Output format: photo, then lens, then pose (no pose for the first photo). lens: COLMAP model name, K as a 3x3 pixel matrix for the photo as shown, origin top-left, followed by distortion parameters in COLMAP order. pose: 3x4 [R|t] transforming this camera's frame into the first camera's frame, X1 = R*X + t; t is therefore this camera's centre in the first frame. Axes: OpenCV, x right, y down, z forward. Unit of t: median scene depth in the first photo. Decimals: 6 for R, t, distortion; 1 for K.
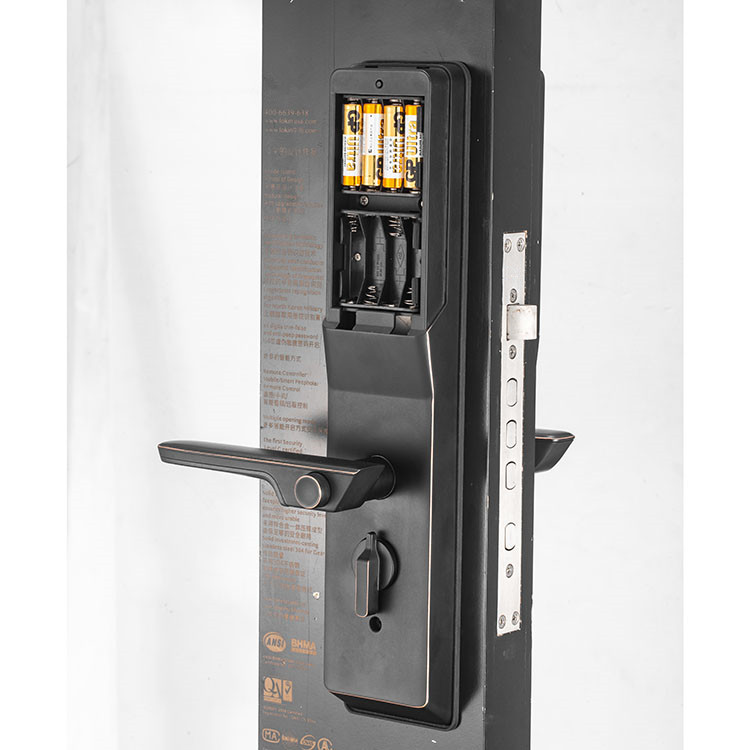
lens RADIAL K [[3491.1, 0, 375.0], [0, 3491.1, 375.0], [0, 0, 1]] dist [-0.150503, 1.034756]
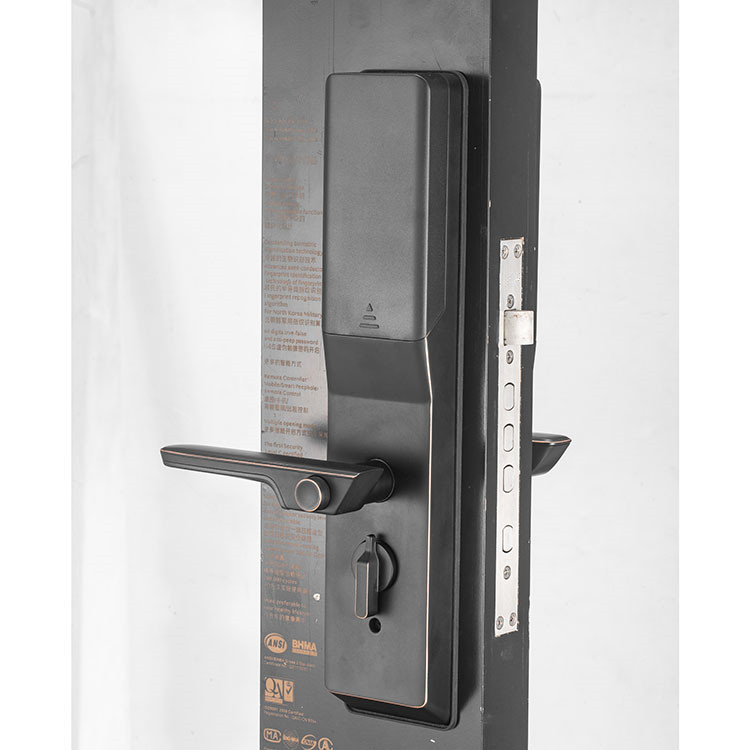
lens RADIAL K [[3491.1, 0, 375.0], [0, 3491.1, 375.0], [0, 0, 1]] dist [-0.150503, 1.034756]
pose [[0.999999, -0.001508, 0.000241, -0.000025], [0.001509, 0.999999, -0.000817, -0.000597], [-0.000240, 0.000817, 1.000000, -0.015179]]
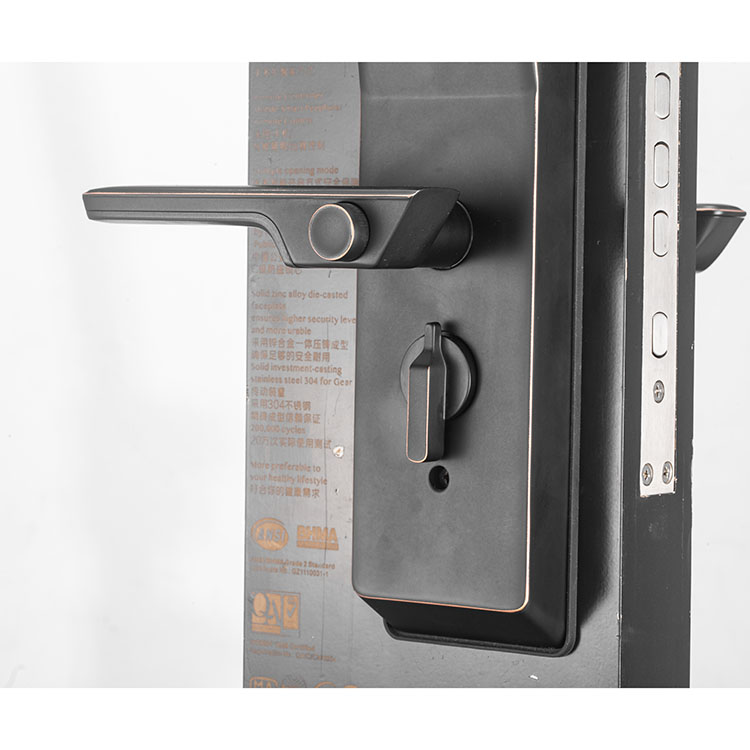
lens RADIAL K [[3491.1, 0, 375.0], [0, 3491.1, 375.0], [0, 0, 1]] dist [-0.150503, 1.034756]
pose [[0.999929, 0.000926, 0.011848, -0.018080], [-0.000019, 0.997082, -0.076332, 0.099077], [-0.011884, 0.076326, 0.997012, 0.390766]]
